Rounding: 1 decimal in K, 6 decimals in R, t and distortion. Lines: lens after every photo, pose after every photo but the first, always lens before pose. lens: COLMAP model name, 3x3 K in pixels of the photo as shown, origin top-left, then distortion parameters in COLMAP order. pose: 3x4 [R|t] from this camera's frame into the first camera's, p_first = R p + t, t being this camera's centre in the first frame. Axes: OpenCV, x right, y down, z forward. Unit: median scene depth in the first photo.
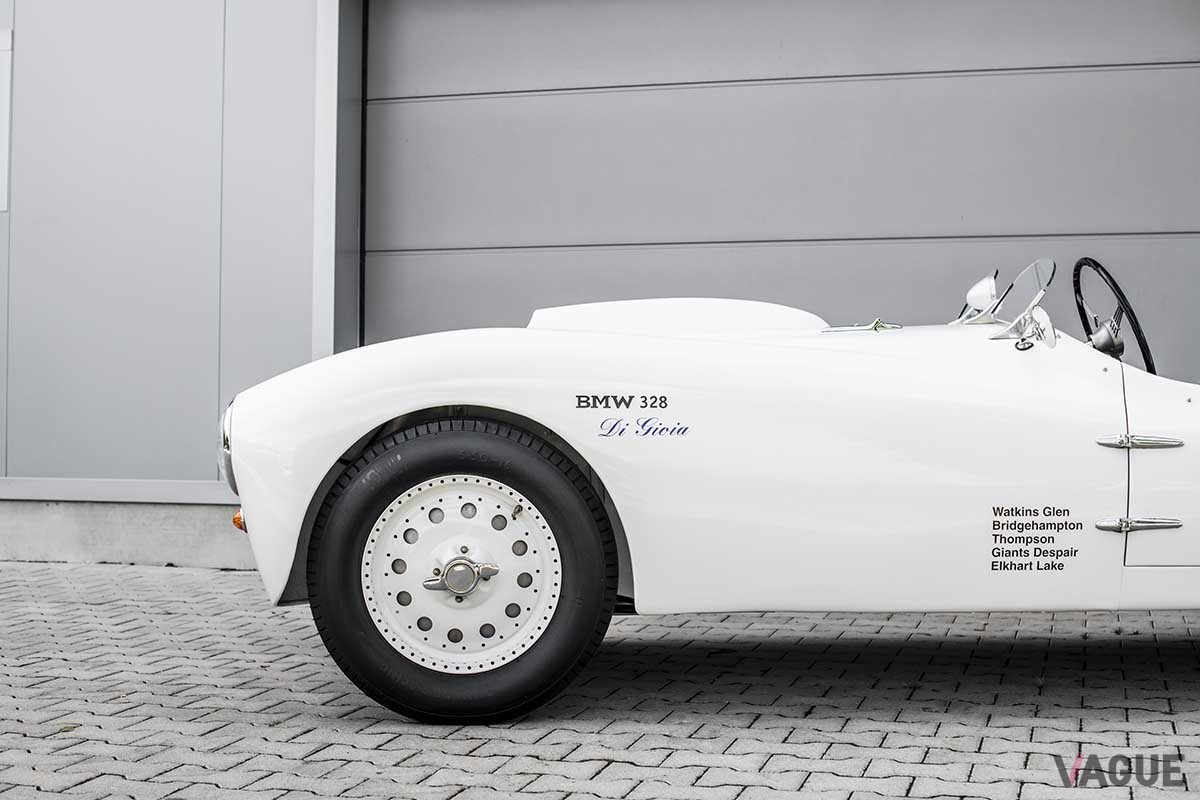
lens RADIAL K [[1814.2, 0, 600.0], [0, 1814.2, 400.0], [0, 0, 1]] dist [-0.199103, 0.093738]
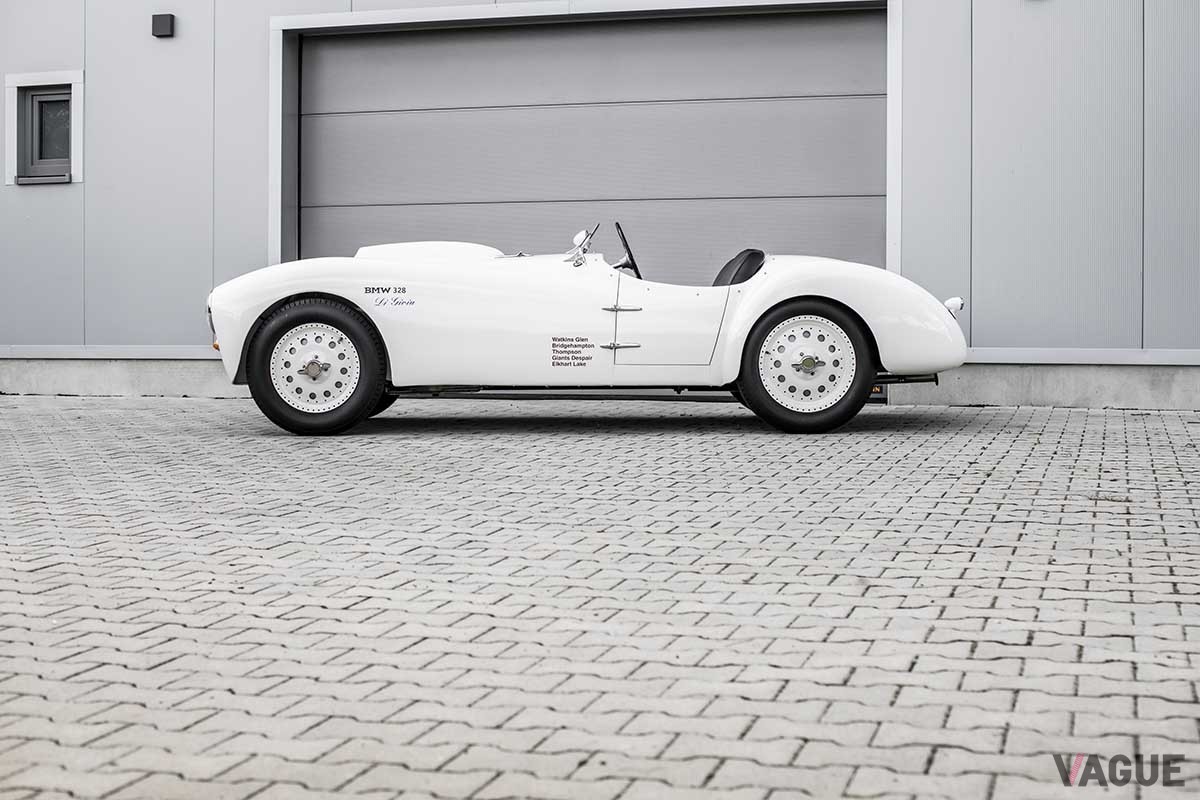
lens RADIAL K [[1663.7, 0, 600.0], [0, 1663.7, 400.0], [0, 0, 1]] dist [-0.153180, -0.001097]
pose [[0.999937, -0.001698, 0.011077, 0.251869], [0.001094, 0.998523, 0.054322, 0.025186], [-0.011152, -0.054307, 0.998462, -1.044496]]
